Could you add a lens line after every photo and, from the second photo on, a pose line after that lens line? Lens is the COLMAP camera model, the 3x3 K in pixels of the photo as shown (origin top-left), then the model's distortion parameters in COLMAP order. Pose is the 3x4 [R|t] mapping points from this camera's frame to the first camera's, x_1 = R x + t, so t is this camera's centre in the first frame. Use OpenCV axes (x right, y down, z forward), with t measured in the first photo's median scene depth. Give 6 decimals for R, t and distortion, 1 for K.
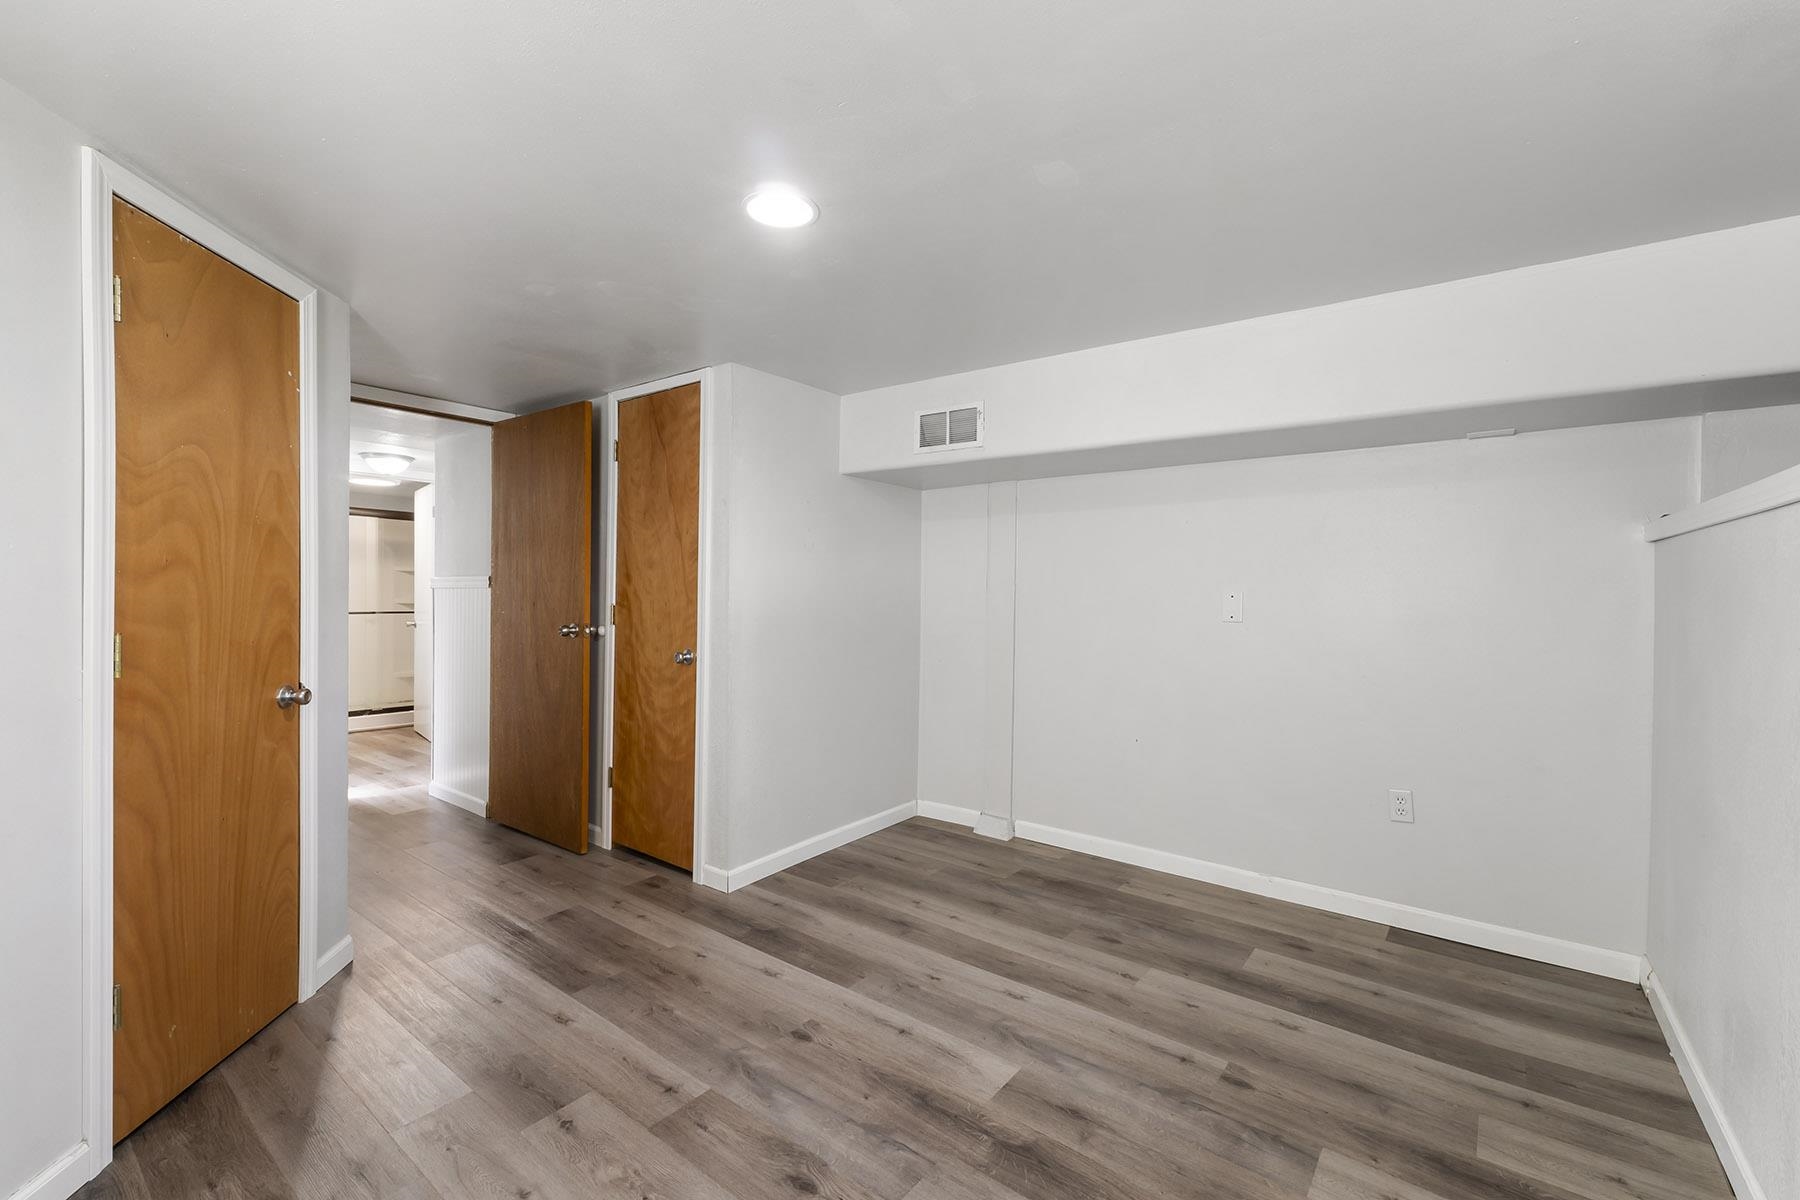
lens RADIAL K [[772.2, 0, 903.1], [0, 772.2, 597.5], [0, 0, 1]] dist [0.010427, -0.002527]
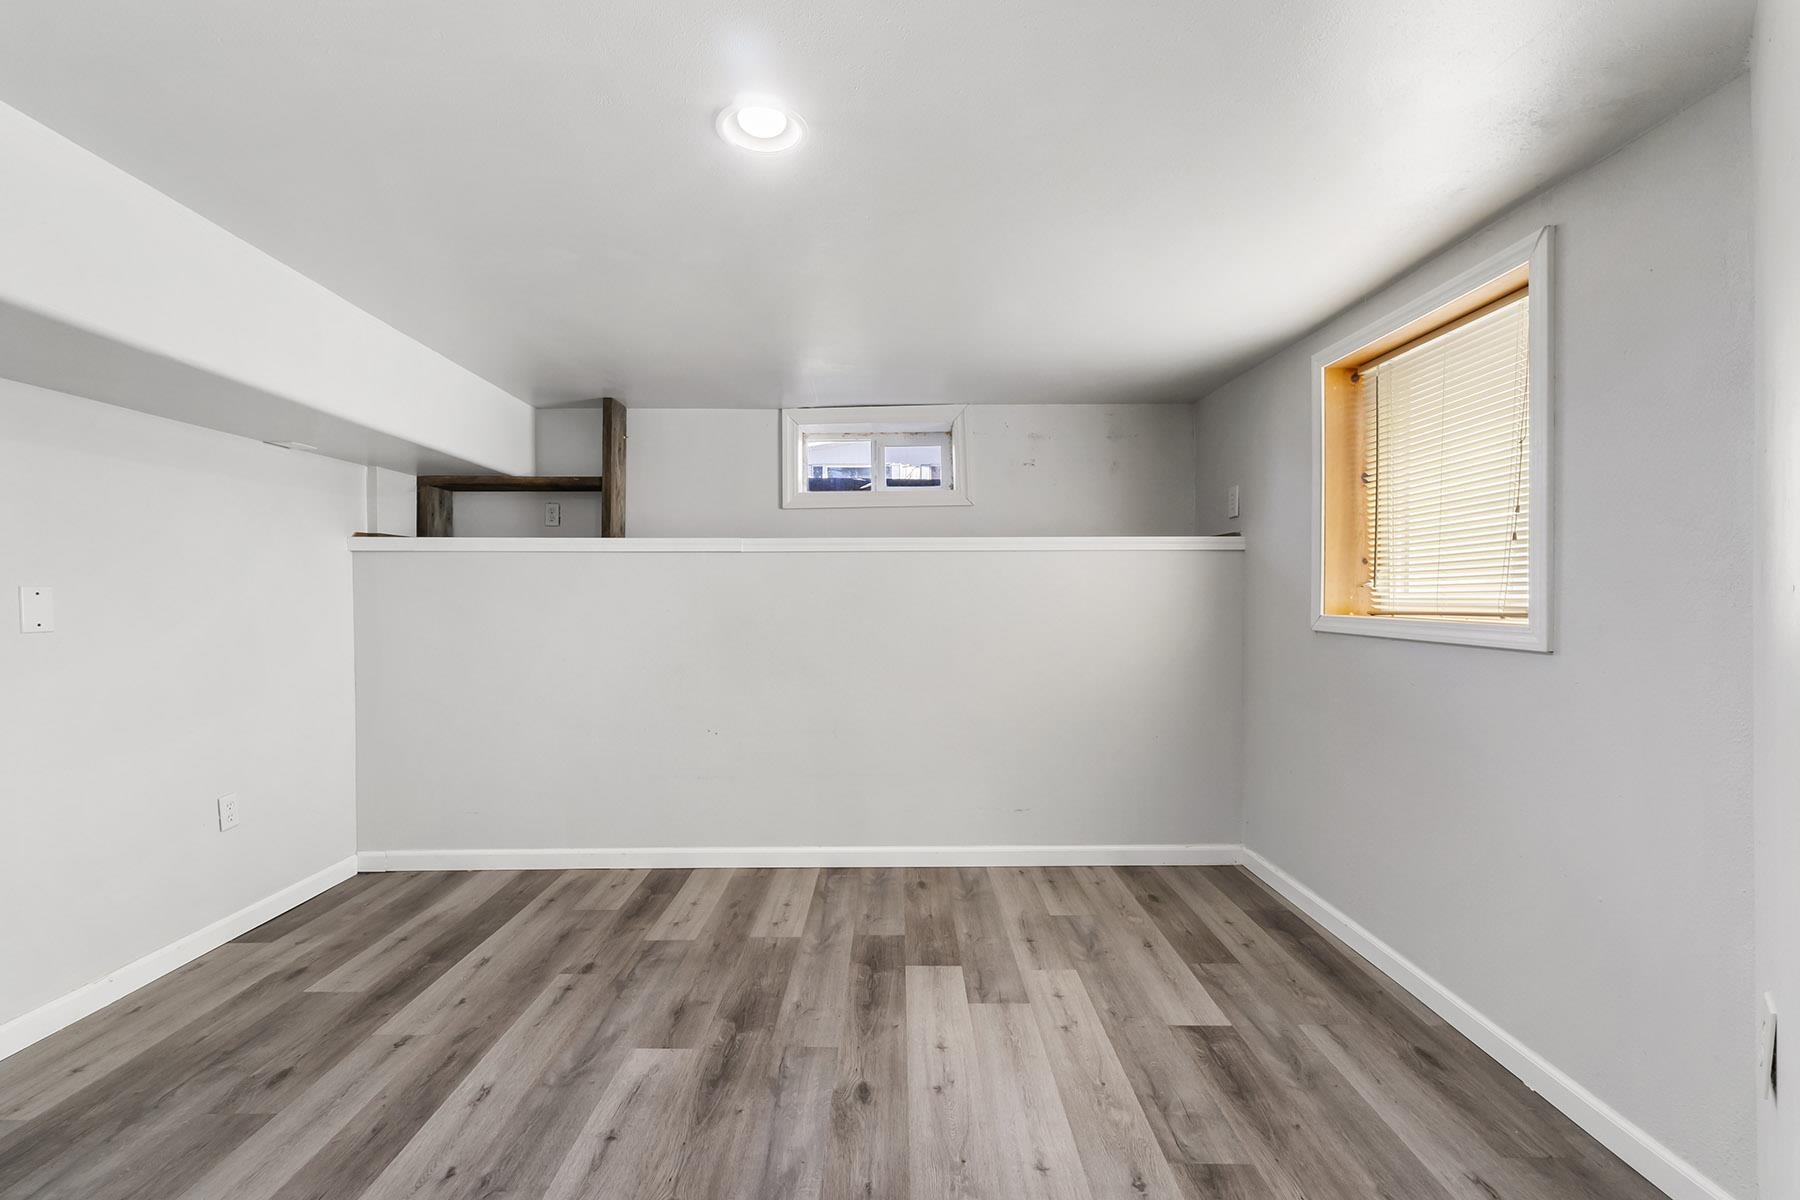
lens RADIAL K [[772.2, 0, 899.5], [0, 772.2, 596.7], [0, 0, 1]] dist [0.010427, -0.002527]
pose [[-0.623343, -0.009982, 0.781885, -0.809284], [0.002594, 0.999887, 0.014833, -0.005568], [-0.781944, 0.011274, -0.623246, 1.269793]]
